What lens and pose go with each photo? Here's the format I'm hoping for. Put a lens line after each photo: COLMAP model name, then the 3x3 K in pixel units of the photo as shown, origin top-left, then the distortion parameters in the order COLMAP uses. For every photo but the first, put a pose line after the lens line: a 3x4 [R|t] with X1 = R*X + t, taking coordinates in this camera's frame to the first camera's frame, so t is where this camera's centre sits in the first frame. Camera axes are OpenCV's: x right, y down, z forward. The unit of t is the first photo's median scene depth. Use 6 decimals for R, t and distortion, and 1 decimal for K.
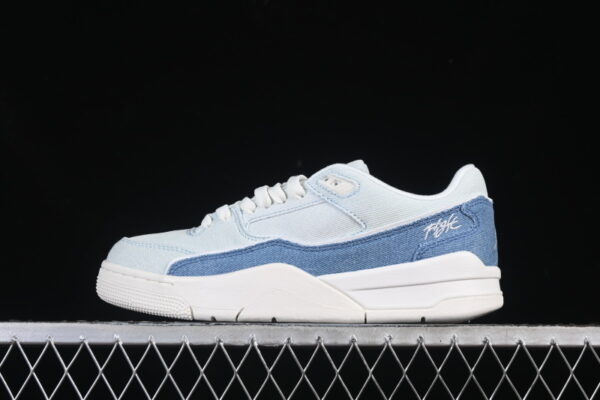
lens RADIAL K [[1366.9, 0, 302.9], [0, 1366.9, 205.6], [0, 0, 1]] dist [-0.060659, 0.000000]
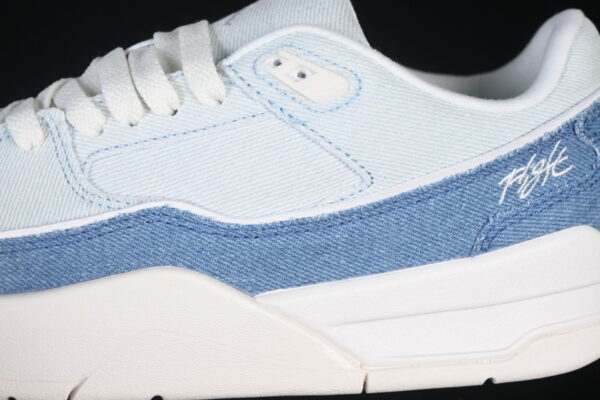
lens RADIAL K [[1366.9, 0, 303.1], [0, 1366.9, 198.4], [0, 0, 1]] dist [-0.060659, 0.000000]
pose [[0.979646, -0.014261, 0.200228, -0.060261], [-0.042530, 0.960083, 0.276464, -0.095897], [-0.196178, -0.279353, 0.939934, 0.601387]]
